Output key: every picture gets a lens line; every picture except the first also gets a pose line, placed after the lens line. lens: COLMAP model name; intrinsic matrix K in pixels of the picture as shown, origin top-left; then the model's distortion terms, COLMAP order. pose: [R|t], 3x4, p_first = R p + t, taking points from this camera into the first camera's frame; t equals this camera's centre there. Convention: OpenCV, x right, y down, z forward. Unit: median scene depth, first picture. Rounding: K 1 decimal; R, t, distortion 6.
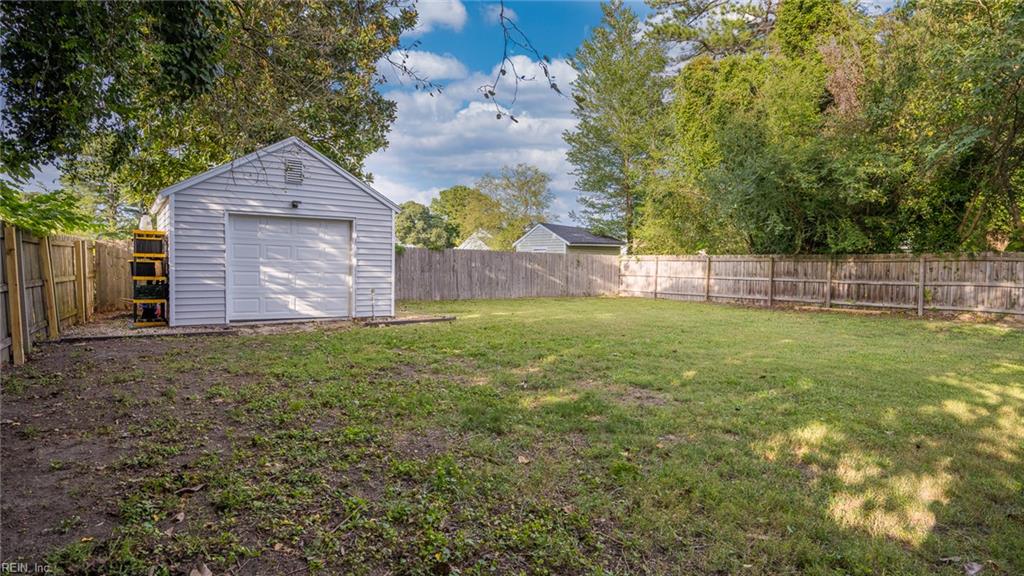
lens RADIAL K [[539.8, 0, 512.0], [0, 539.8, 288.0], [0, 0, 1]] dist [0.000253, -0.000579]
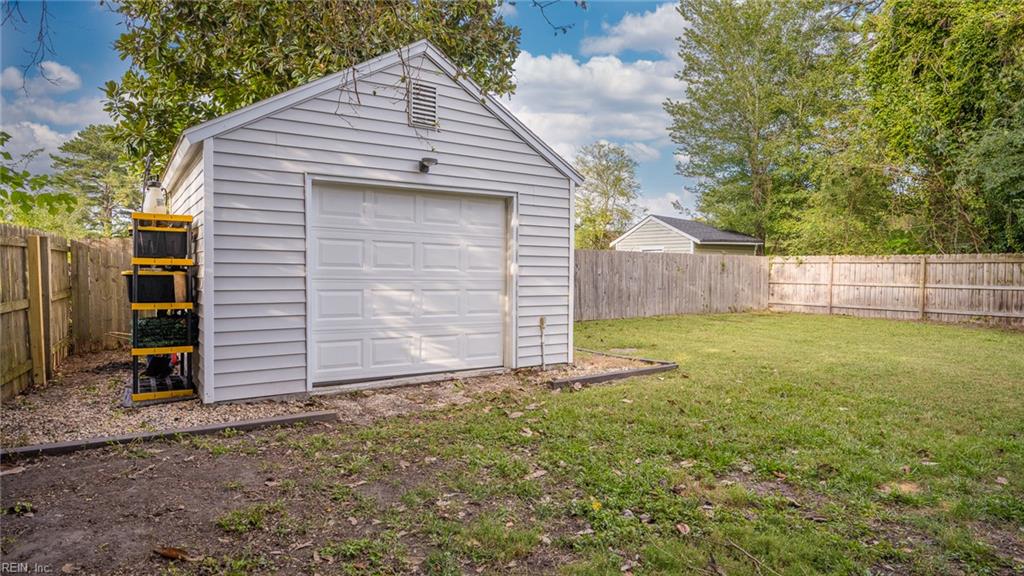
lens RADIAL K [[575.7, 0, 512.0], [0, 575.7, 288.0], [0, 0, 1]] dist [0.003261, 0.000561]
pose [[0.999625, -0.007661, -0.026276, -0.280054], [0.007408, 0.999925, -0.009727, -0.023812], [0.026349, 0.009528, 0.999607, 0.396605]]
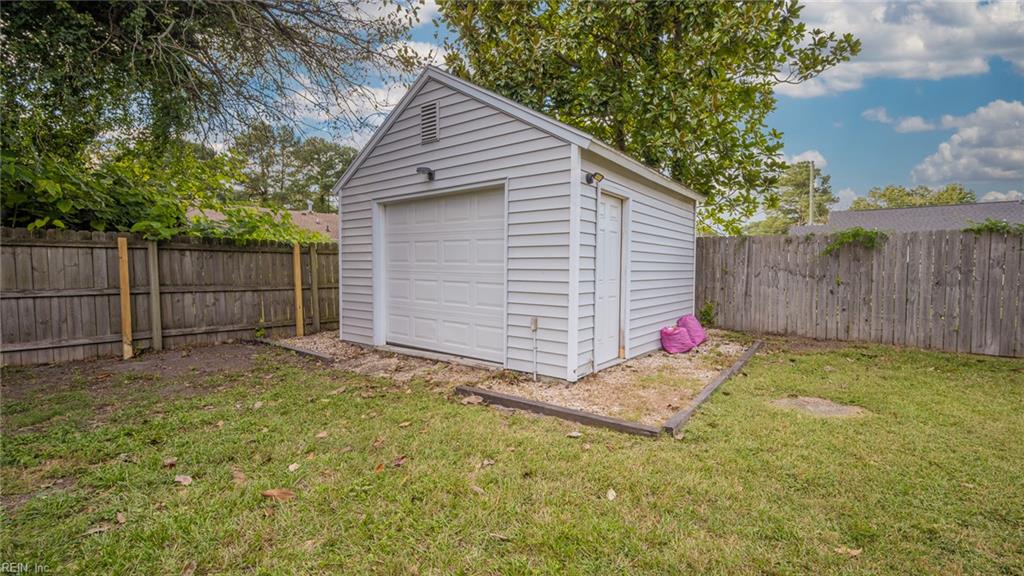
lens RADIAL K [[437.4, 0, 512.0], [0, 437.4, 288.0], [0, 0, 1]] dist [-0.001976, -0.000219]
pose [[0.294476, 0.028277, -0.955241, 0.115098], [-0.037900, 0.999121, 0.017892, -0.031821], [0.954907, 0.030935, 0.295289, 0.881282]]
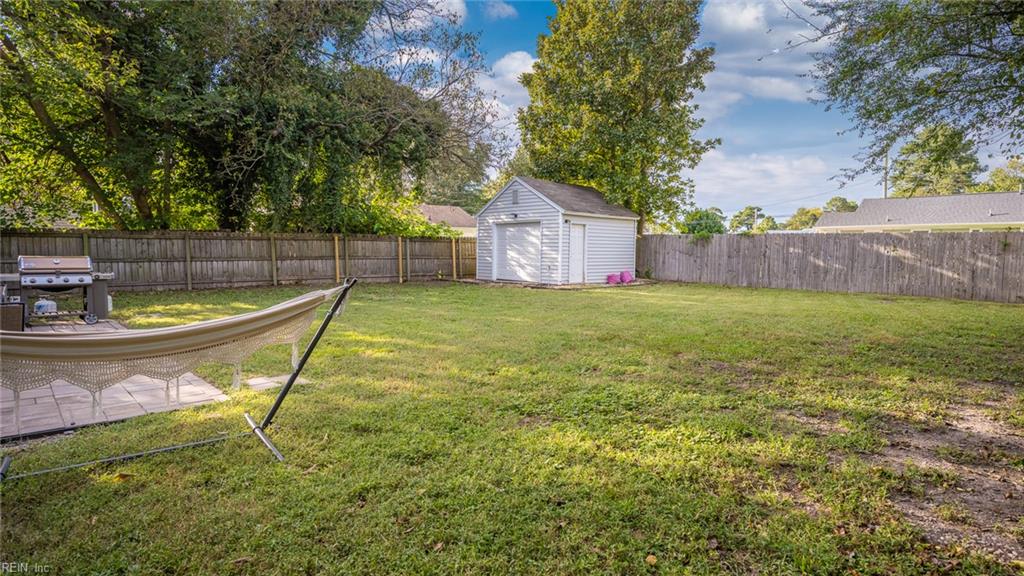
lens RADIAL K [[539.8, 0, 512.0], [0, 539.8, 288.0], [0, 0, 1]] dist [0.000253, -0.000579]
pose [[0.132415, 0.059044, -0.989434, 1.261018], [-0.046042, 0.997513, 0.053364, -0.011459], [0.990124, 0.038489, 0.134804, 0.710470]]
